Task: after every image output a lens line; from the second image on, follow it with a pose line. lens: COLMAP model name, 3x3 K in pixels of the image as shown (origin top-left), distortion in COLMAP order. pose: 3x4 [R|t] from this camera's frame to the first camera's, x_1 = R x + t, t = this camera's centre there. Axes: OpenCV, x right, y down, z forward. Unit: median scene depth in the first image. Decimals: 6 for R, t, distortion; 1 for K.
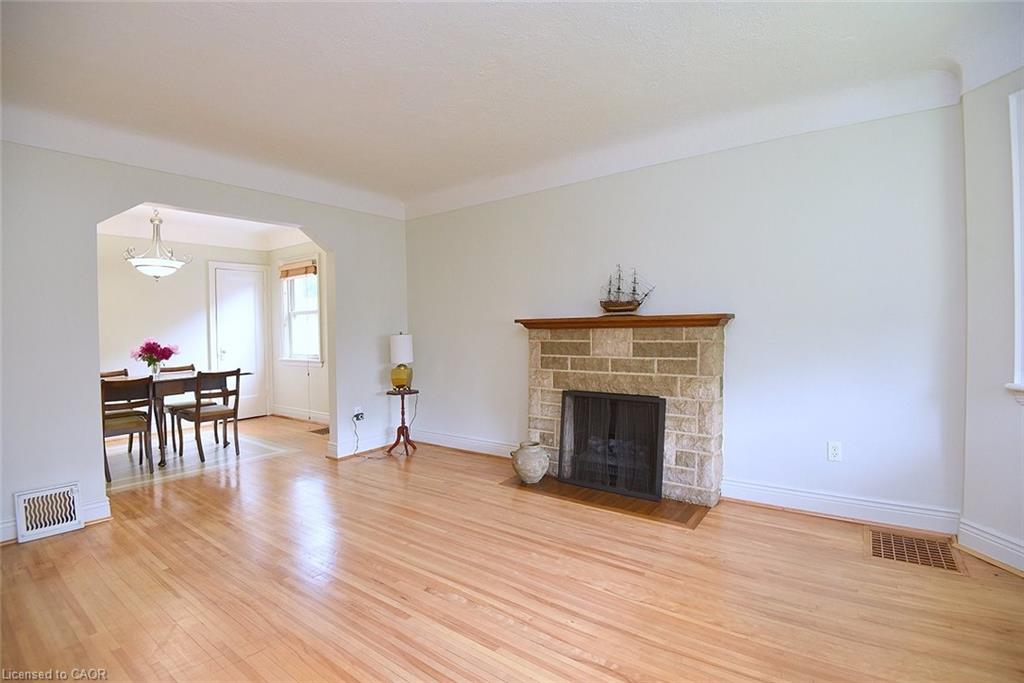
lens RADIAL K [[480.3, 0, 512.5], [0, 480.3, 336.3], [0, 0, 1]] dist [0.001215, -0.030963]
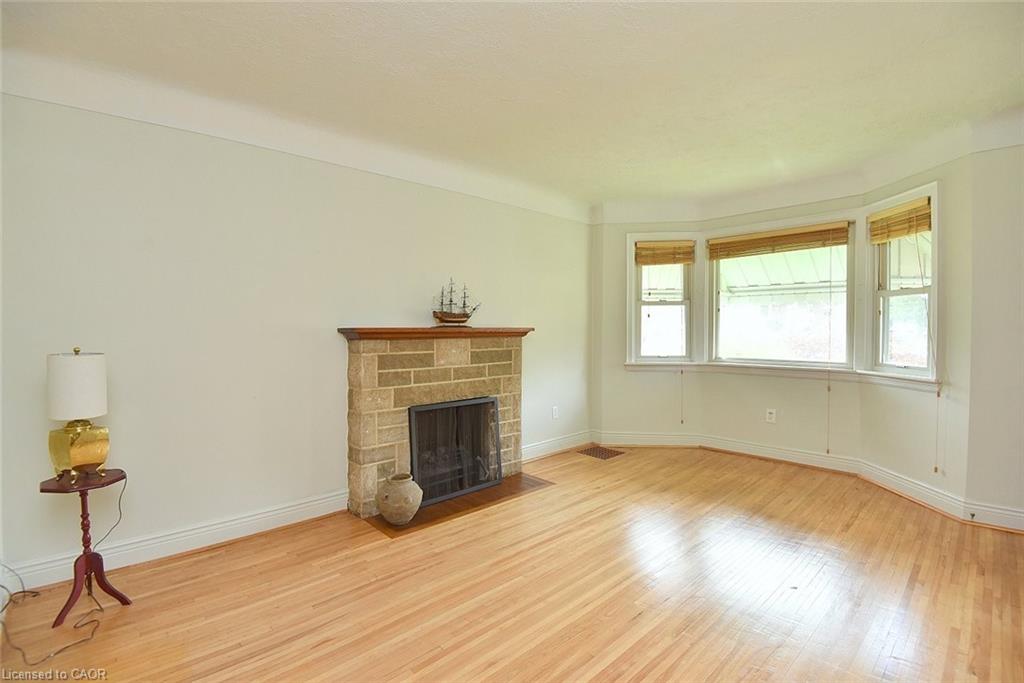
lens RADIAL K [[473.0, 0, 518.1], [0, 473.0, 336.7], [0, 0, 1]] dist [0.000963, -0.028708]
pose [[0.171707, -0.002437, 0.985145, -0.759114], [0.015227, 0.999884, -0.000181, -0.017927], [-0.985030, 0.015032, 0.171724, 0.667143]]
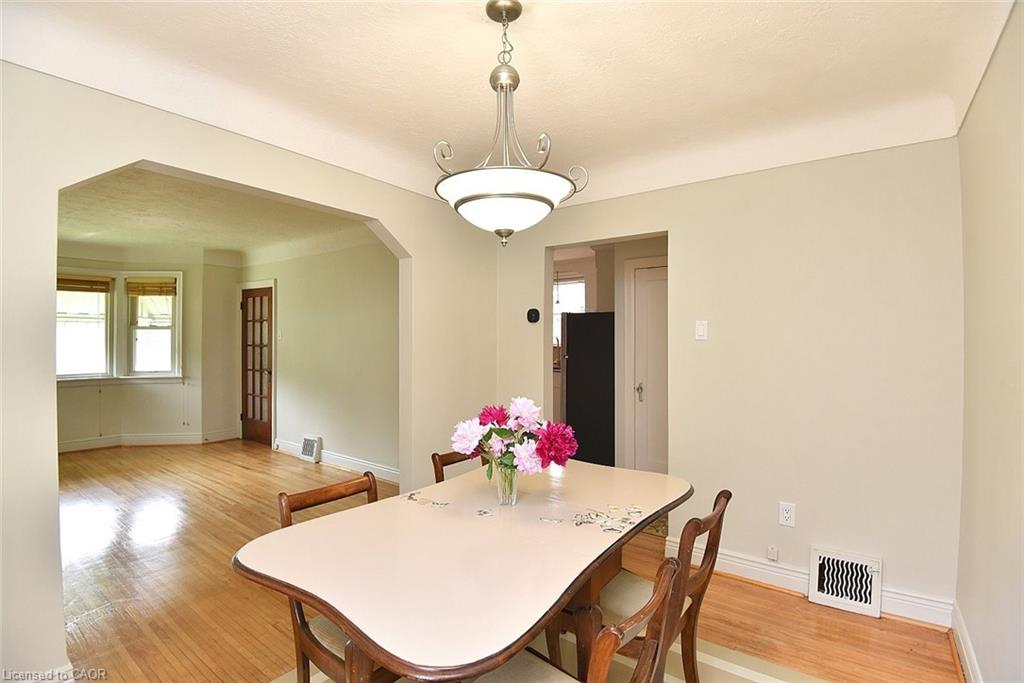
lens RADIAL K [[474.9, 0, 514.3], [0, 474.9, 338.2], [0, 0, 1]] dist [-0.022608, -0.013461]
pose [[-0.999848, 0.016791, -0.004594, -0.948304], [0.016732, 0.999779, 0.012714, -0.061977], [0.004807, 0.012635, -0.999909, 1.717535]]
